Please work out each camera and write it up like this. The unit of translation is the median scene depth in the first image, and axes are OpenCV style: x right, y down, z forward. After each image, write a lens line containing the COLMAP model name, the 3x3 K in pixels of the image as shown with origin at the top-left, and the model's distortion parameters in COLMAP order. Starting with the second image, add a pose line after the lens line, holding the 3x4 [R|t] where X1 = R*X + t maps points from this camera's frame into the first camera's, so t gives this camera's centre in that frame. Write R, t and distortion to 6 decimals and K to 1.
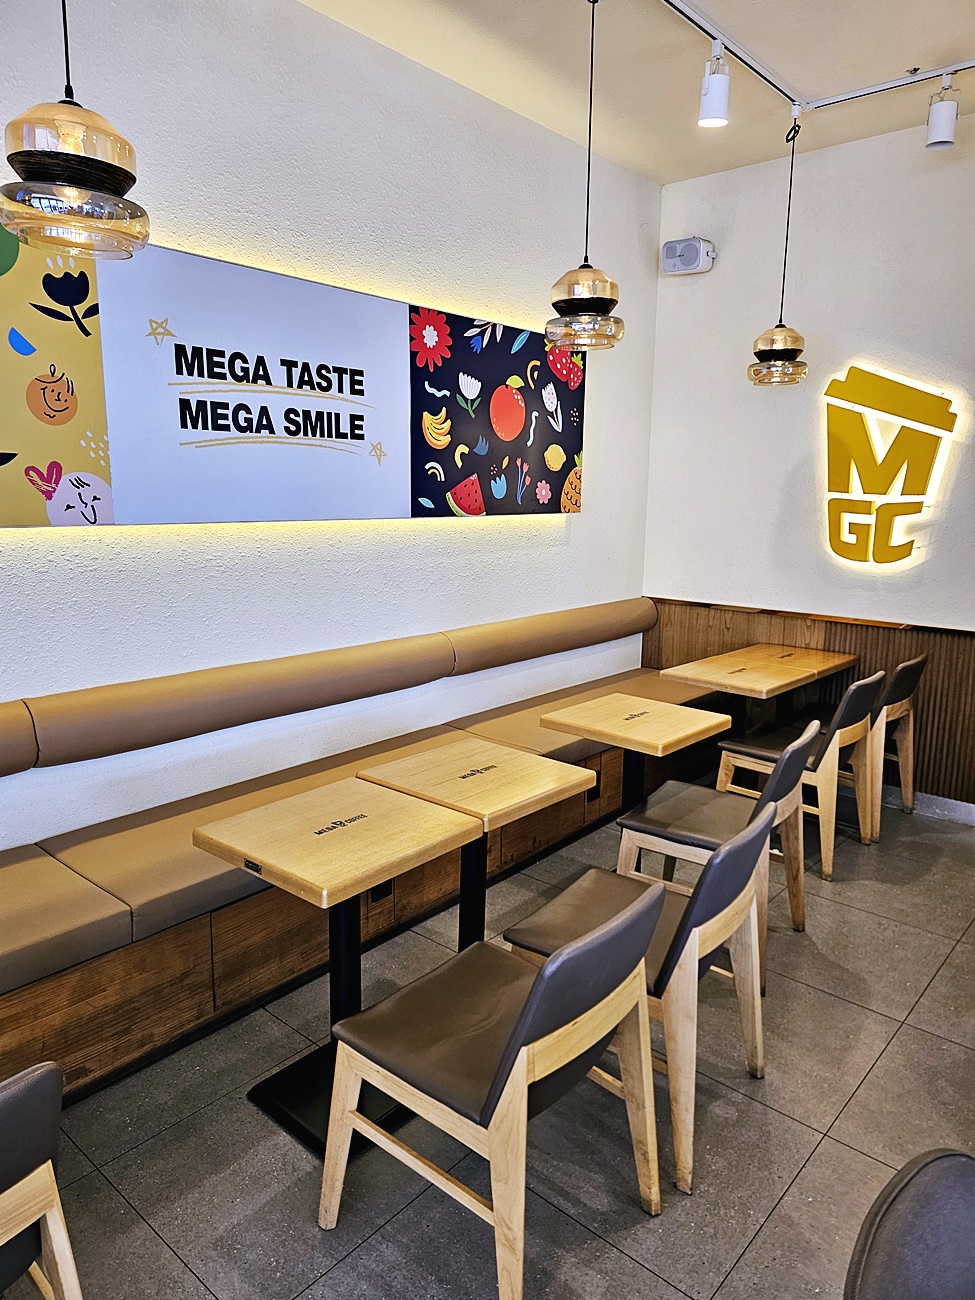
lens RADIAL K [[870.1, 0, 504.3], [0, 870.1, 659.4], [0, 0, 1]] dist [0.073734, -0.081544]
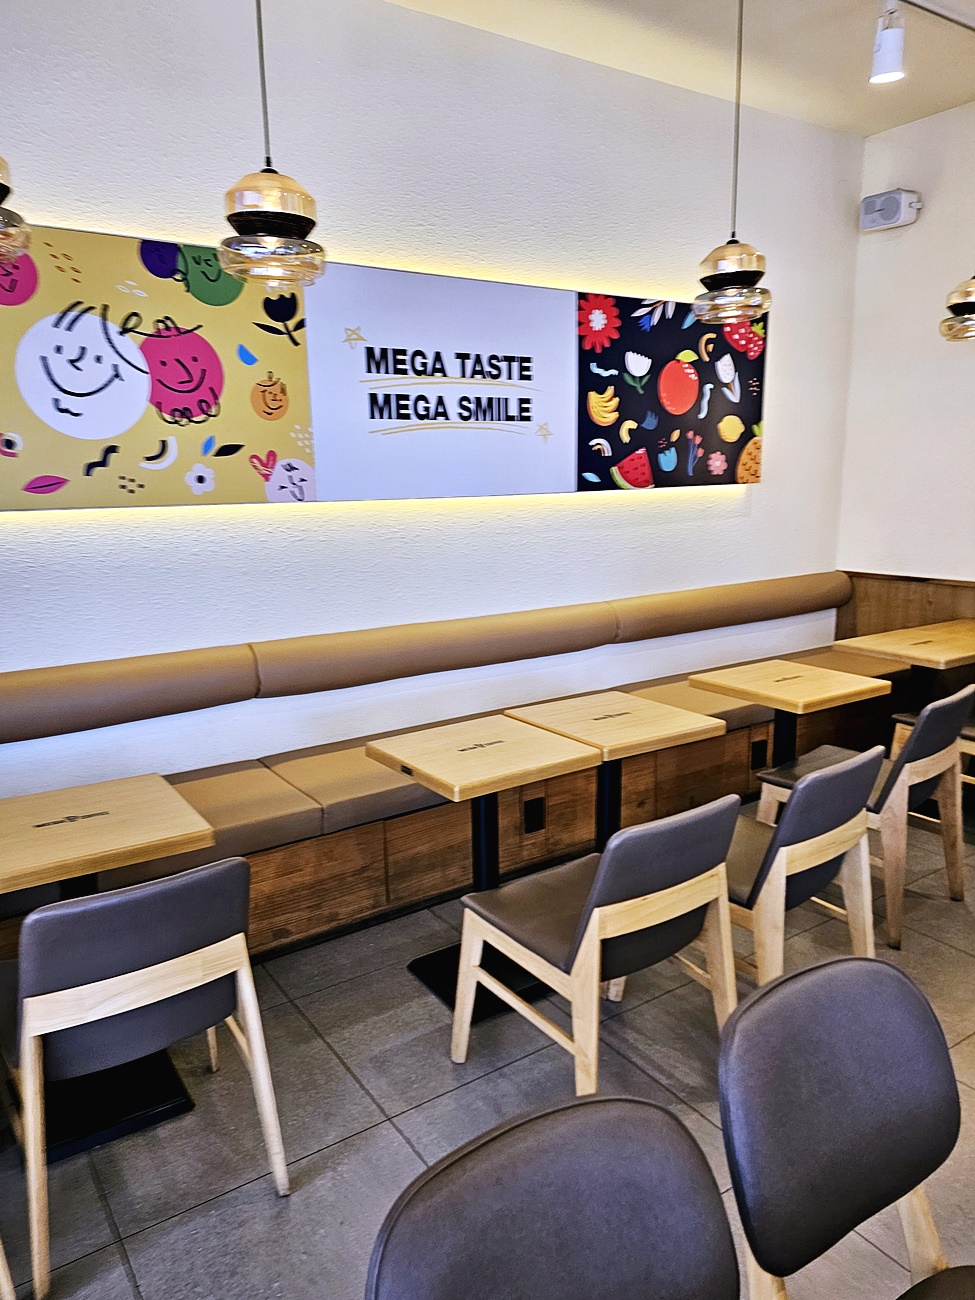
lens RADIAL K [[894.7, 0, 490.6], [0, 894.7, 668.0], [0, 0, 1]] dist [0.074670, -0.067845]
pose [[0.966401, 0.020869, -0.256189, 0.094213], [-0.015765, 0.999635, 0.021959, 0.038669], [0.256554, -0.017182, 0.966377, -0.120026]]
